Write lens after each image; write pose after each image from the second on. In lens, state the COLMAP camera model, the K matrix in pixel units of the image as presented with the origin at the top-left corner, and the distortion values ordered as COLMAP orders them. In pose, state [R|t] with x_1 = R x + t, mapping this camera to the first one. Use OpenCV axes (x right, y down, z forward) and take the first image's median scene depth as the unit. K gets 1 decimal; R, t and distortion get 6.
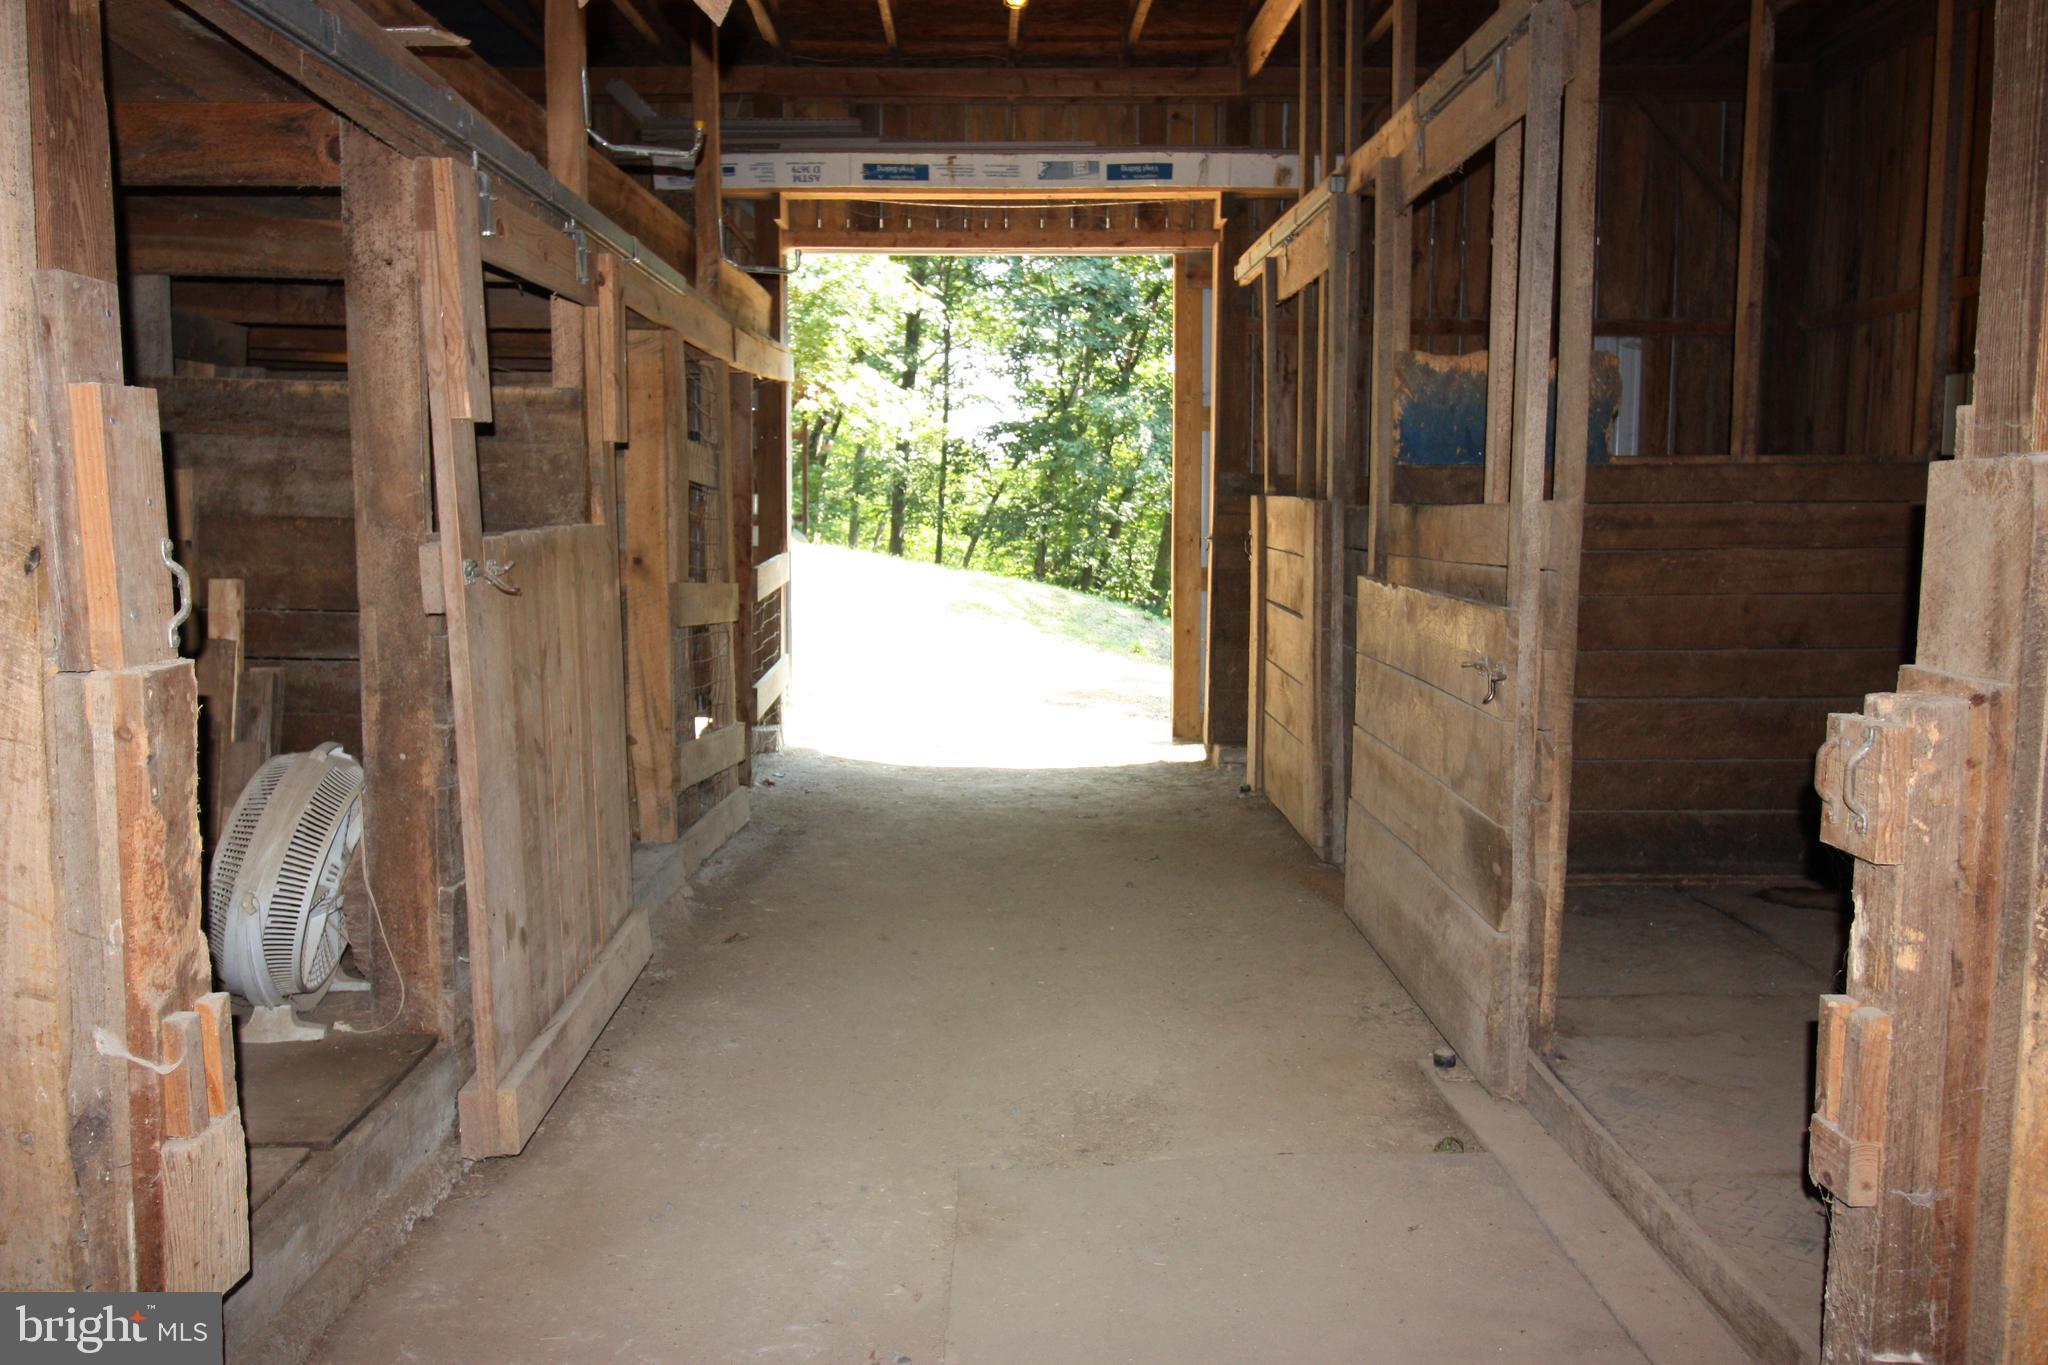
lens RADIAL K [[1607.7, 0, 1023.6], [0, 1607.7, 661.8], [0, 0, 1]] dist [0.014505, -0.001637]
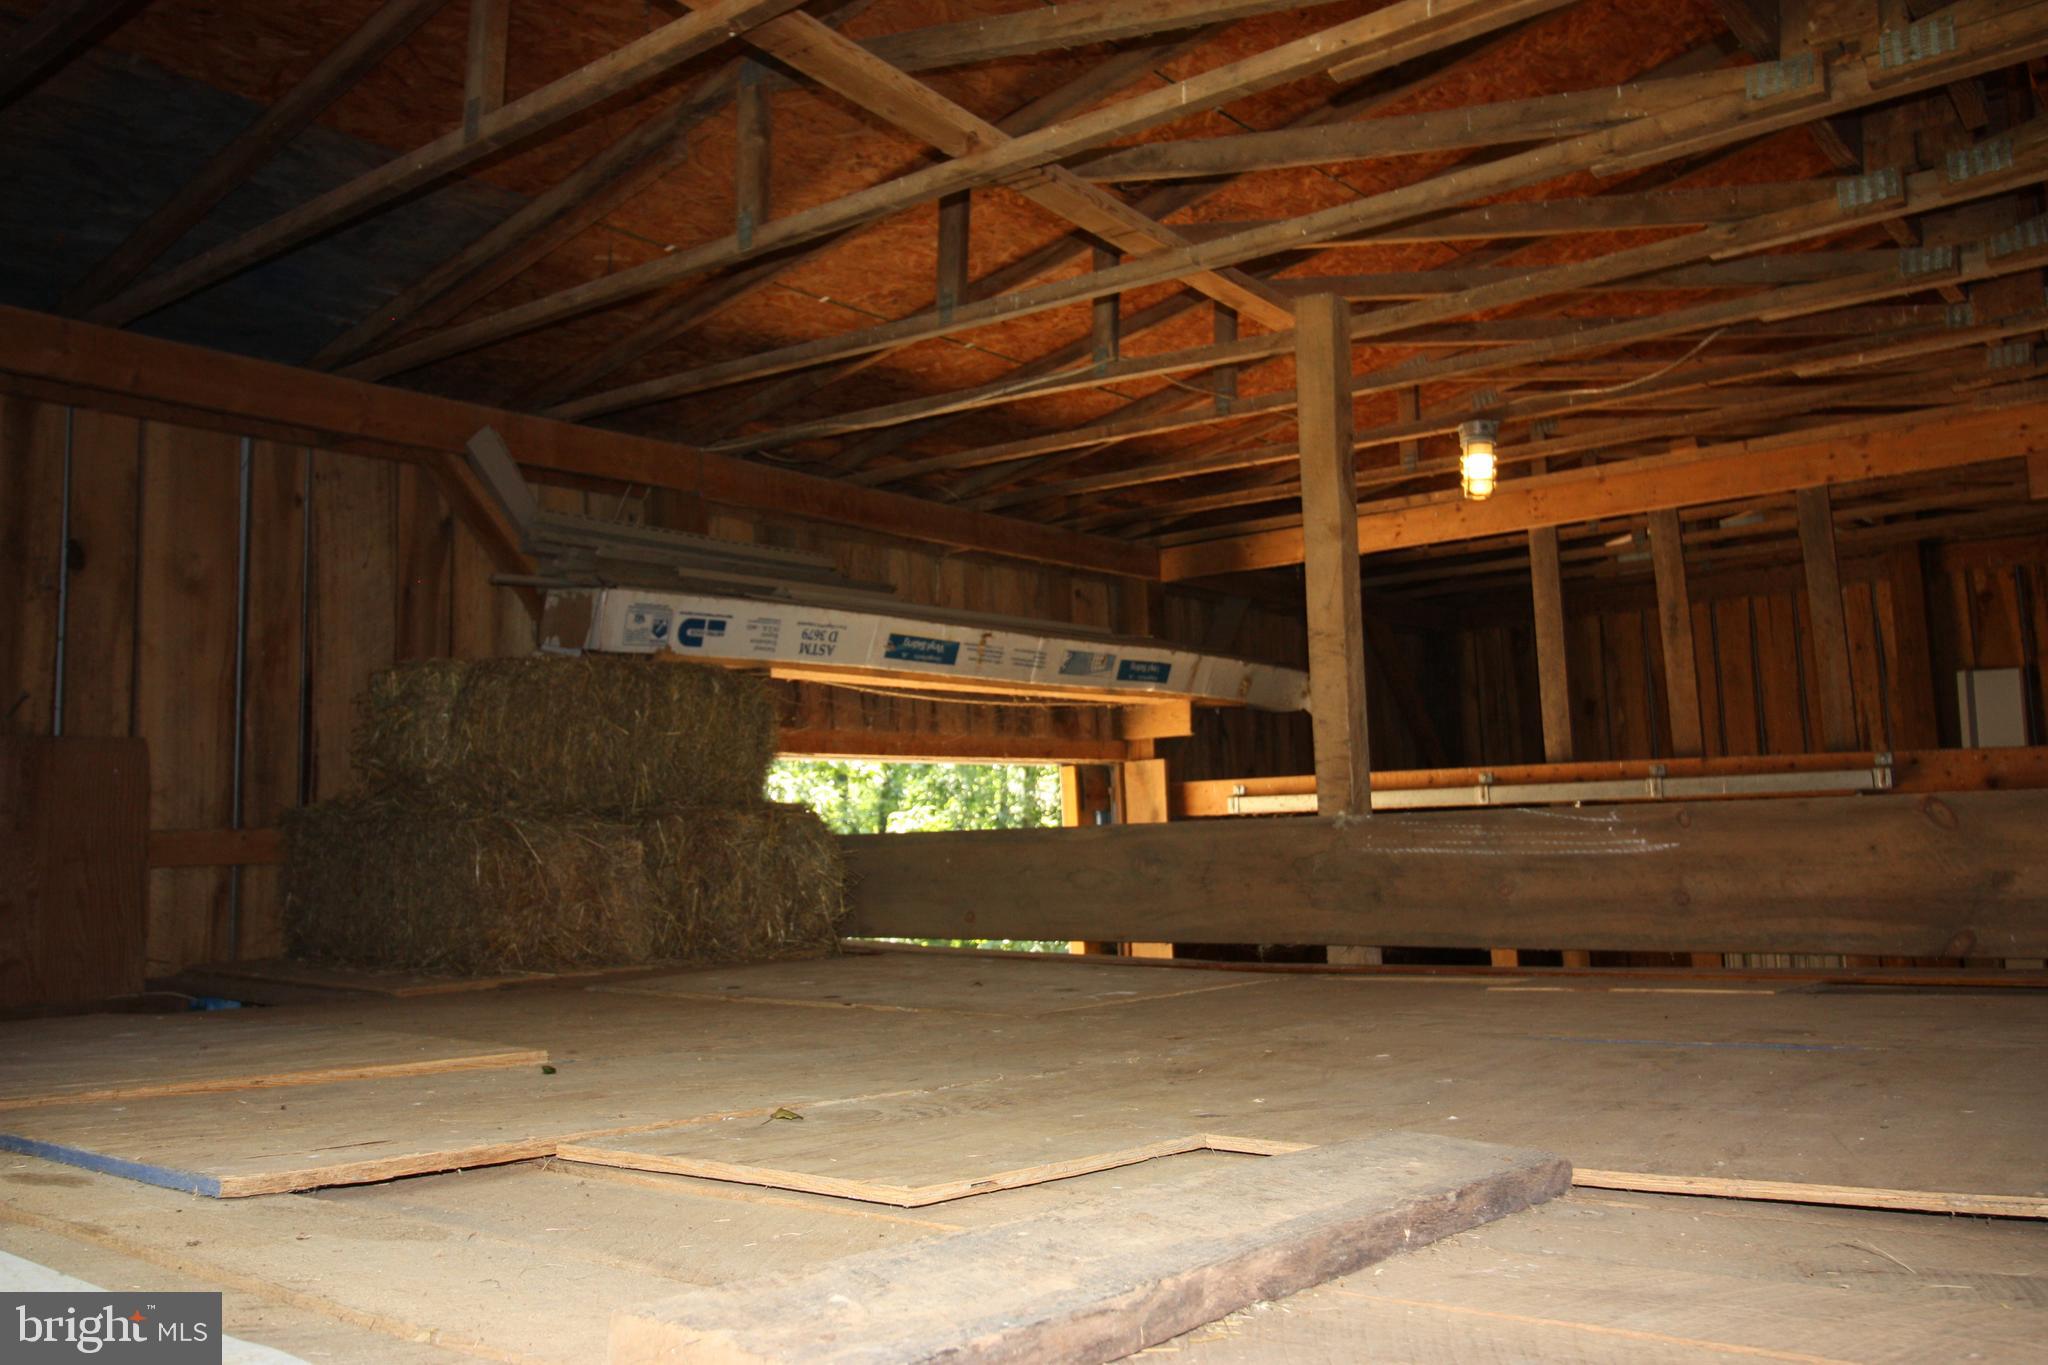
lens RADIAL K [[1607.7, 0, 1023.6], [0, 1607.7, 661.8], [0, 0, 1]] dist [0.014505, -0.001637]
pose [[0.639880, 0.064216, 0.765787, -0.533289], [0.120215, 0.975870, -0.182283, -0.180681], [-0.759014, 0.208698, 0.616720, 0.584697]]
